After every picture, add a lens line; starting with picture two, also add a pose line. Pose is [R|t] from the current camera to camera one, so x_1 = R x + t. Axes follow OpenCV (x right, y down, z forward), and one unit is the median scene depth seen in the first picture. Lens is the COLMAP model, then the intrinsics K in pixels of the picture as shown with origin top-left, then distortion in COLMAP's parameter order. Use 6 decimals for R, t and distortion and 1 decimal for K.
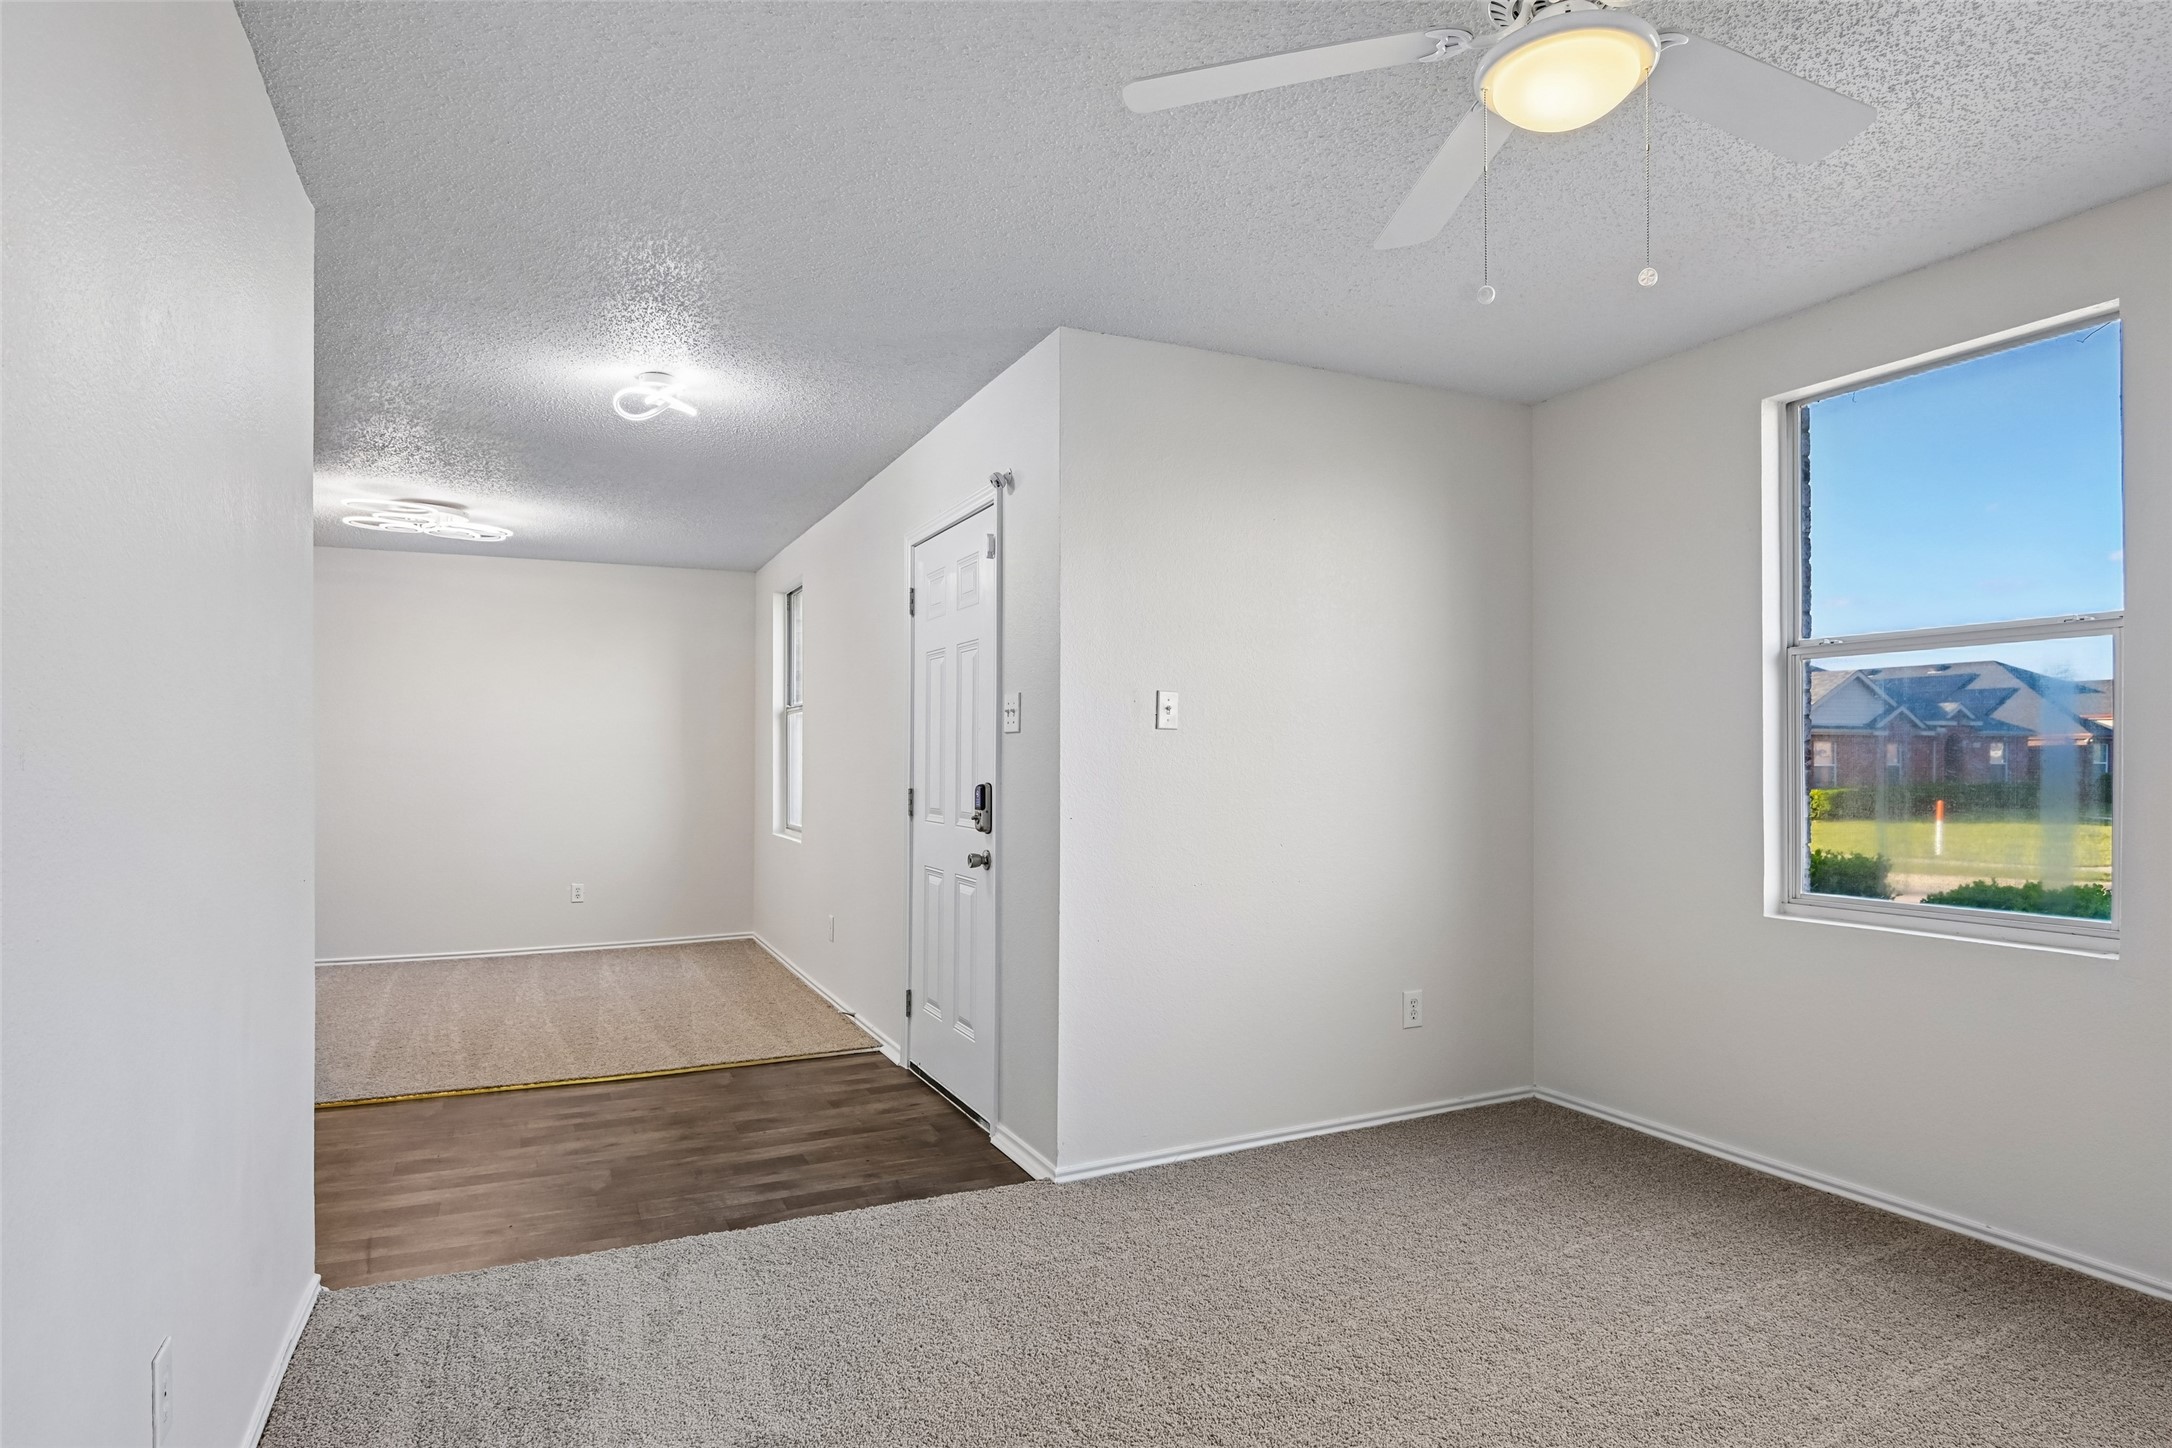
lens RADIAL K [[1169.8, 0, 1084.4], [0, 1169.8, 753.5], [0, 0, 1]] dist [-0.010873, -0.008461]
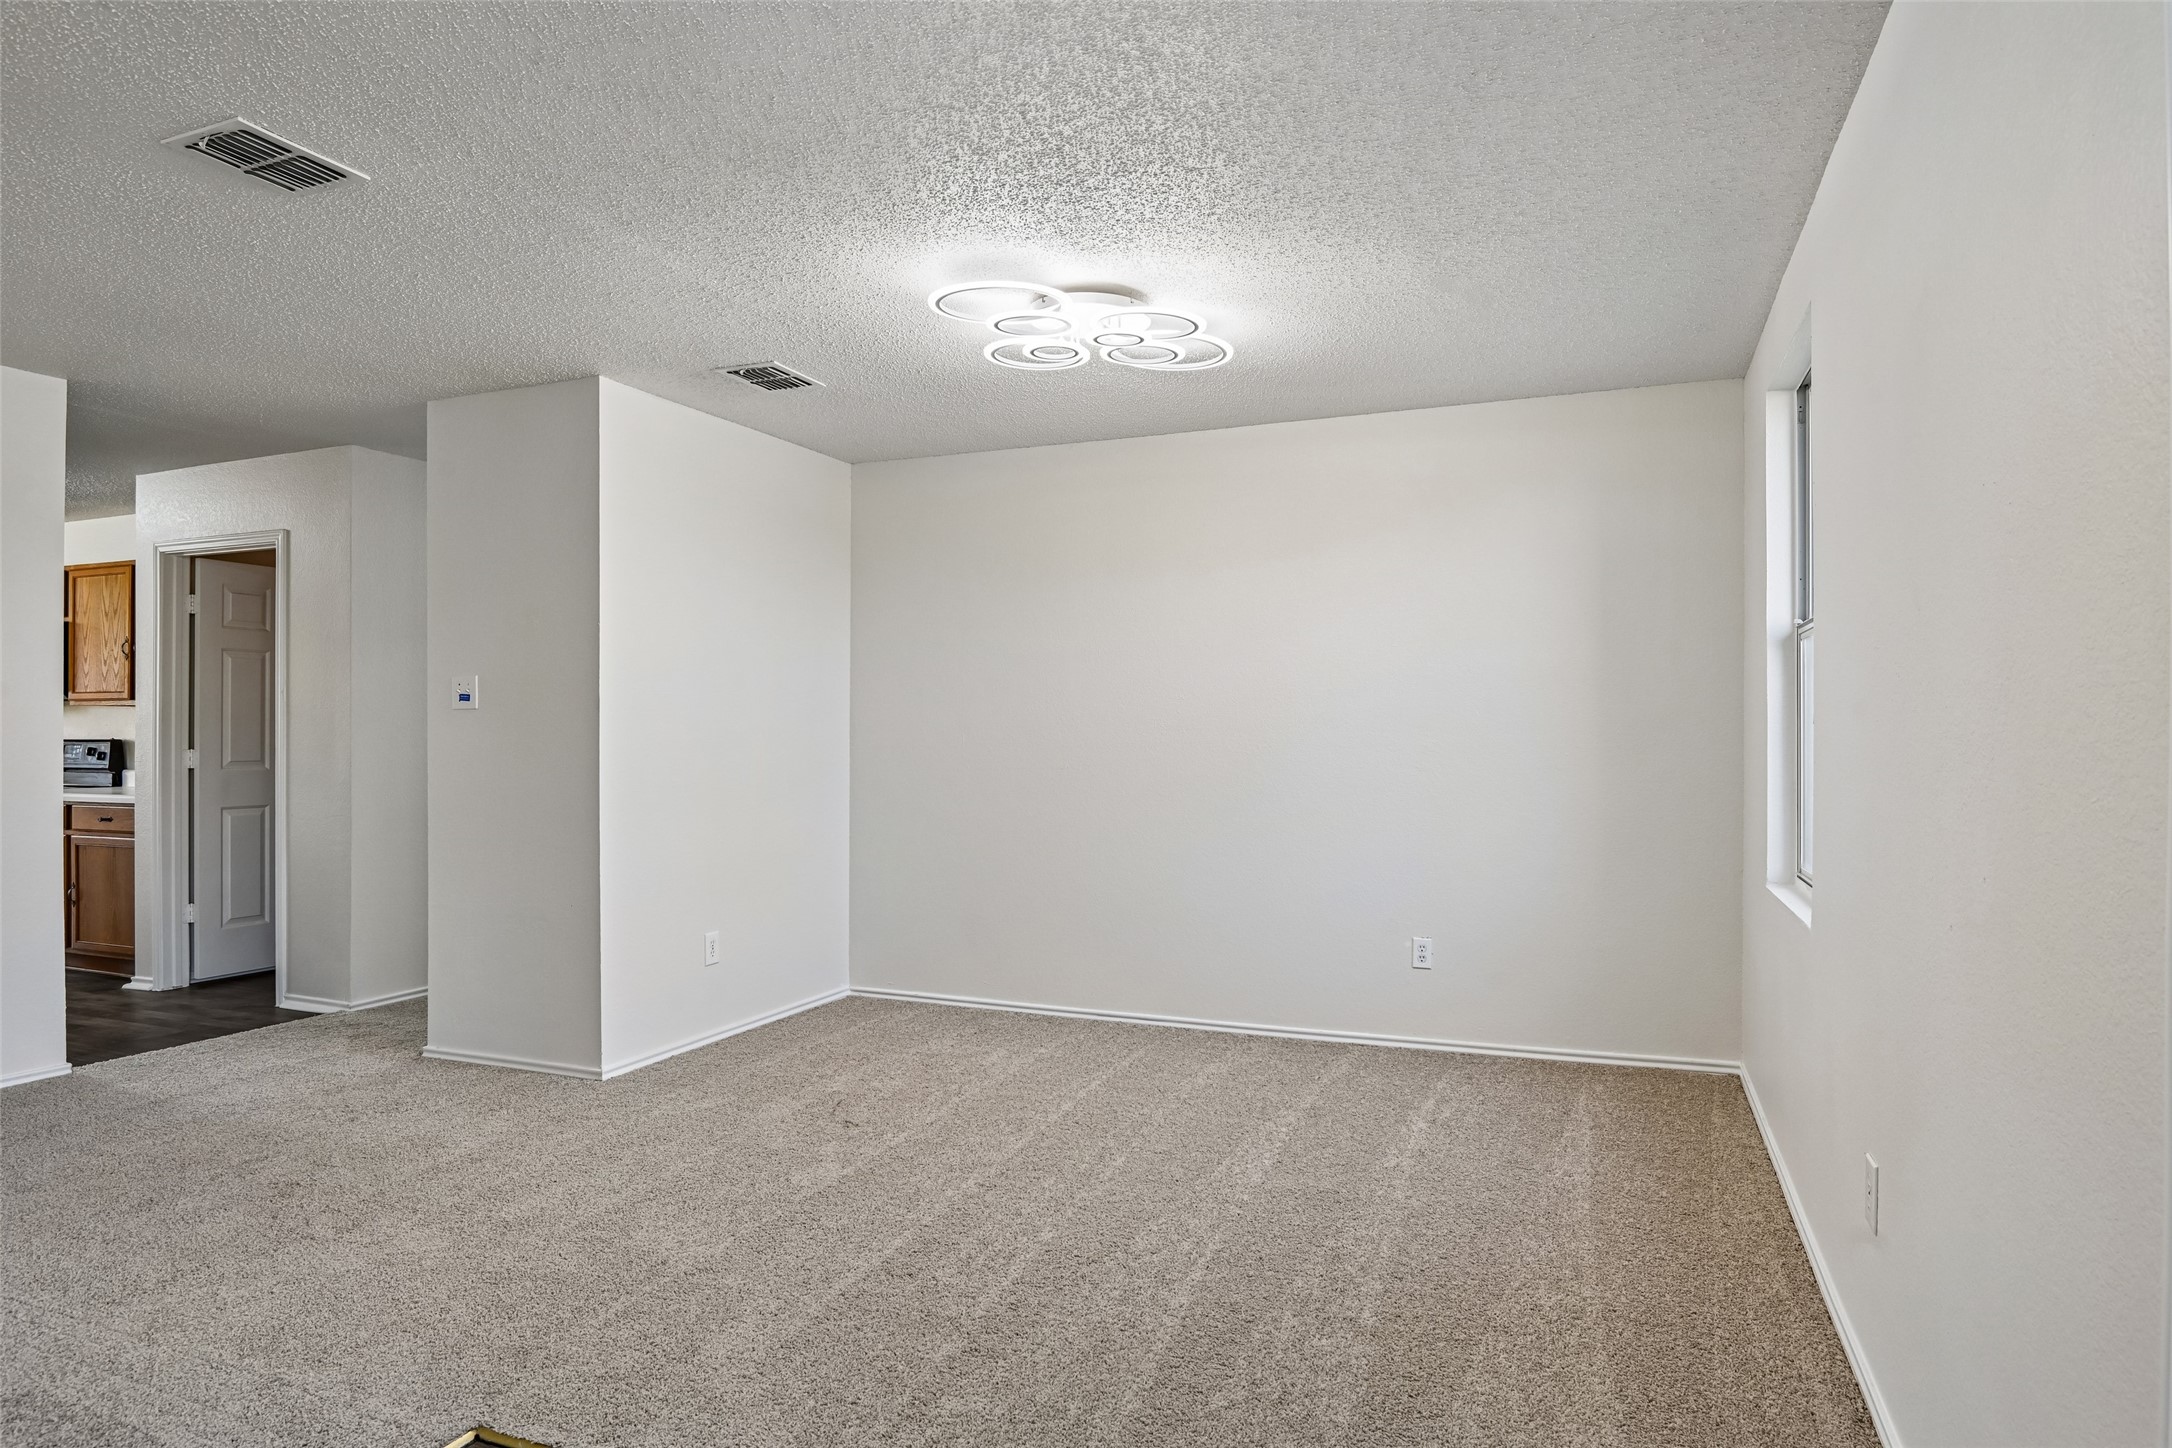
lens RADIAL K [[1272.4, 0, 1085.3], [0, 1272.4, 724.1], [0, 0, 1]] dist [-0.010157, -0.006322]
pose [[0.669242, -0.001156, -0.743044, -0.062900], [-0.003133, 0.999986, -0.004378, 0.004496], [0.743038, 0.005258, 0.669228, 0.431170]]
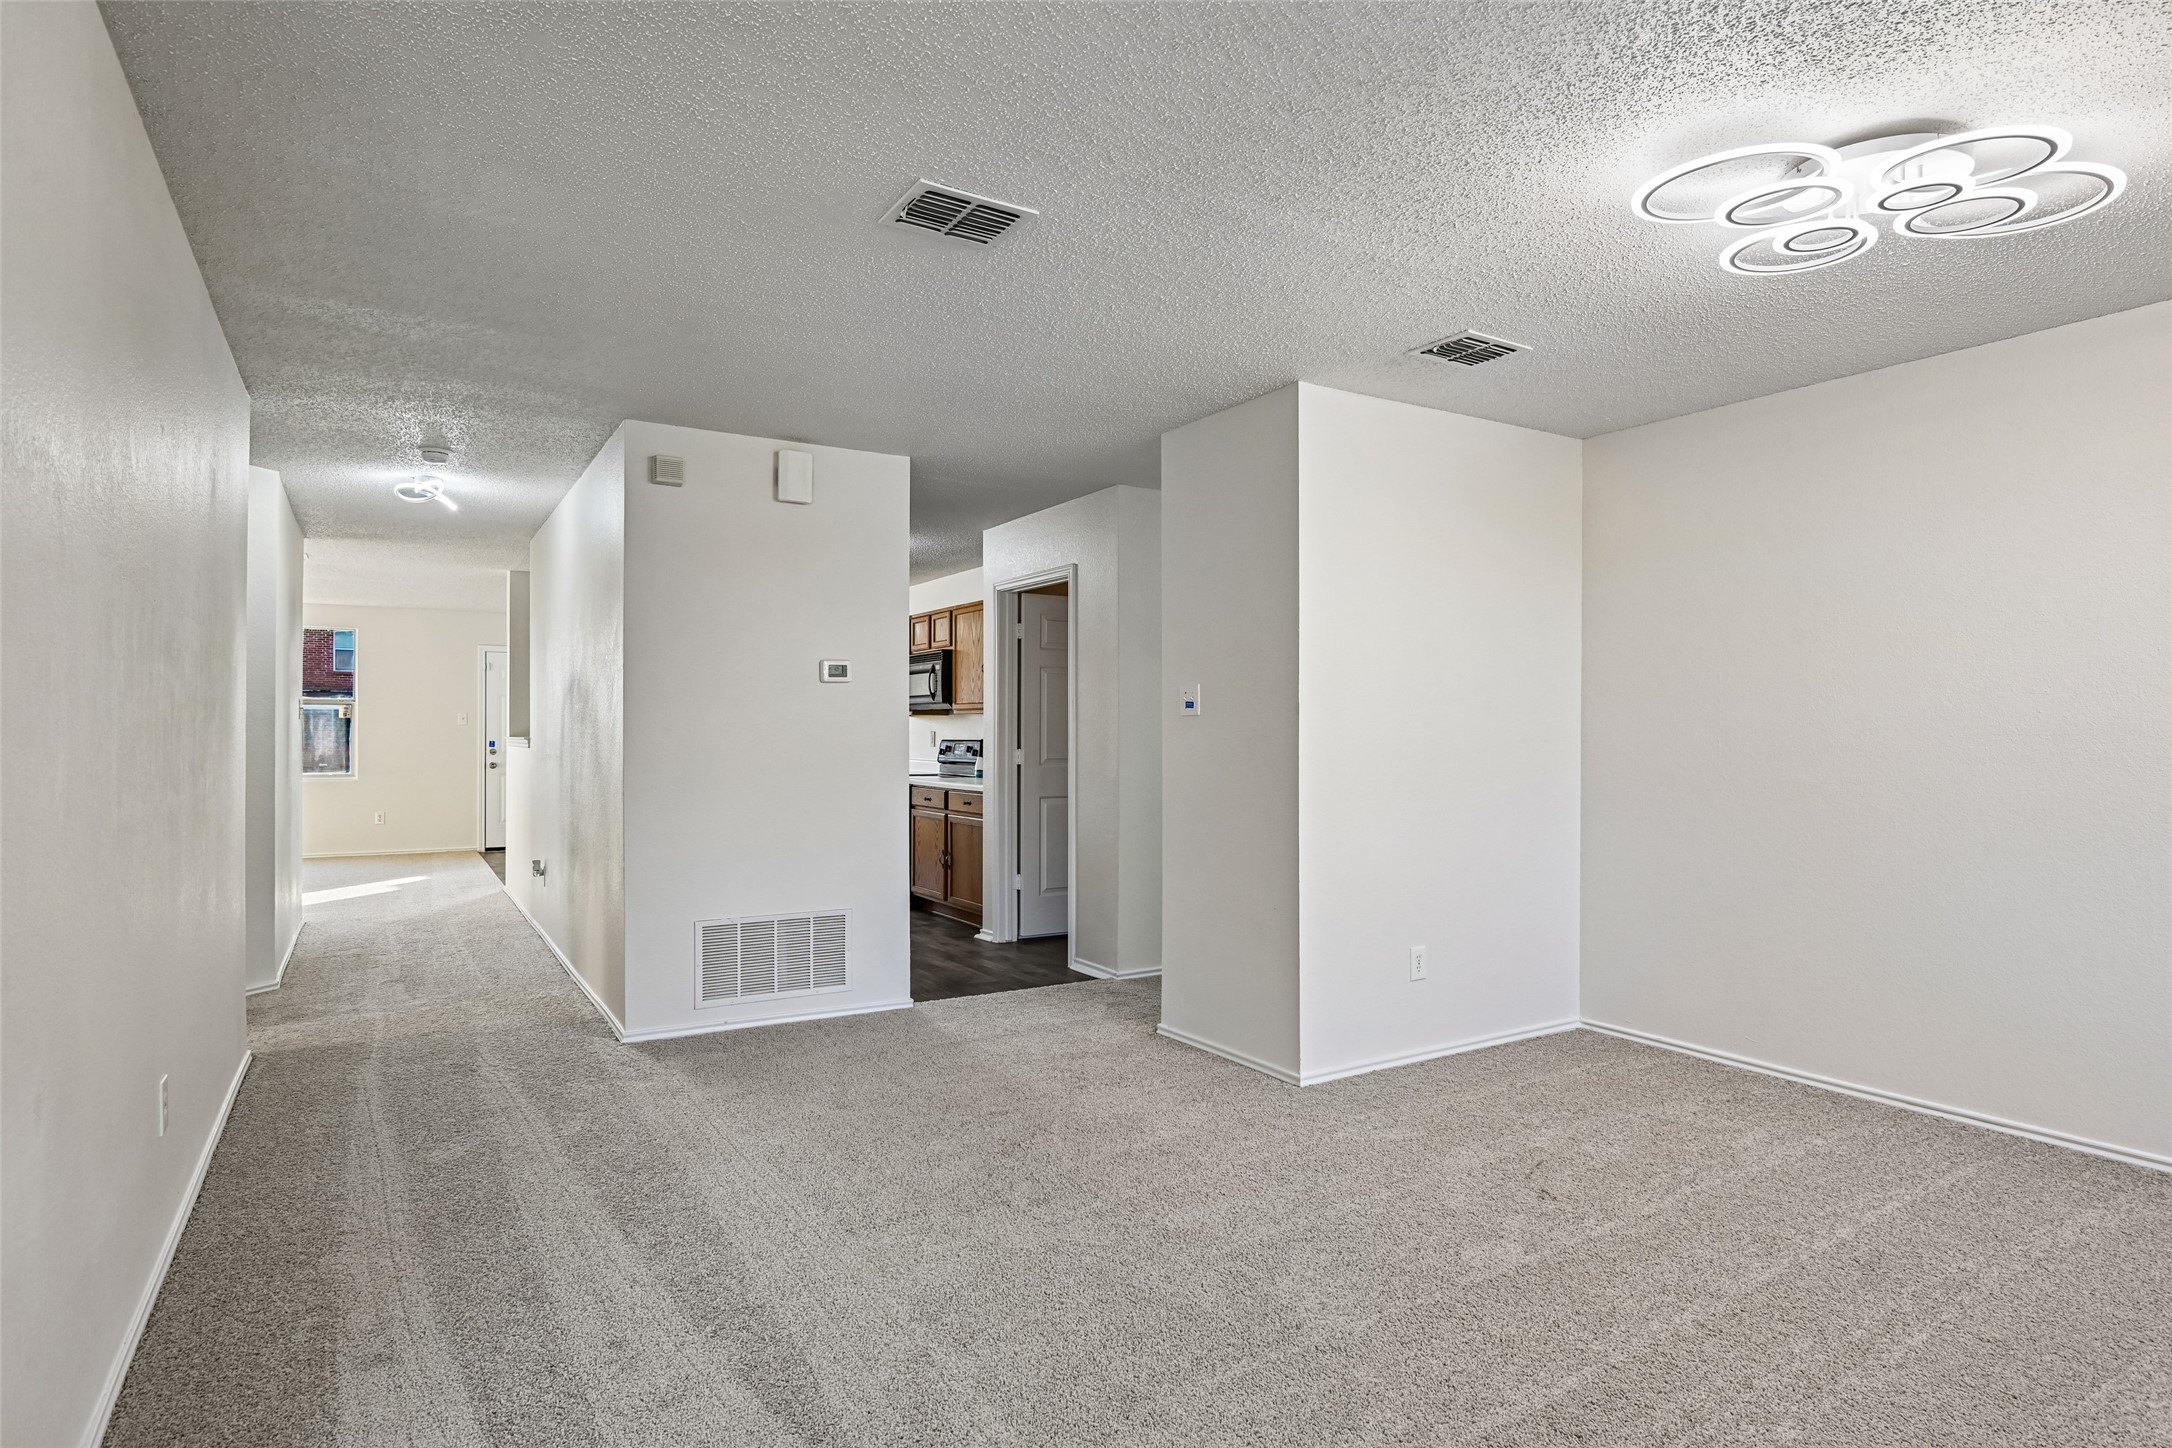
lens RADIAL K [[1169.8, 0, 1090.5], [0, 1169.8, 730.4], [0, 0, 1]] dist [-0.010873, -0.008461]
pose [[0.106147, 0.003145, -0.994345, -0.121721], [-0.000847, 0.999995, 0.003073, 0.001503], [0.994350, 0.000516, 0.106149, 0.503133]]
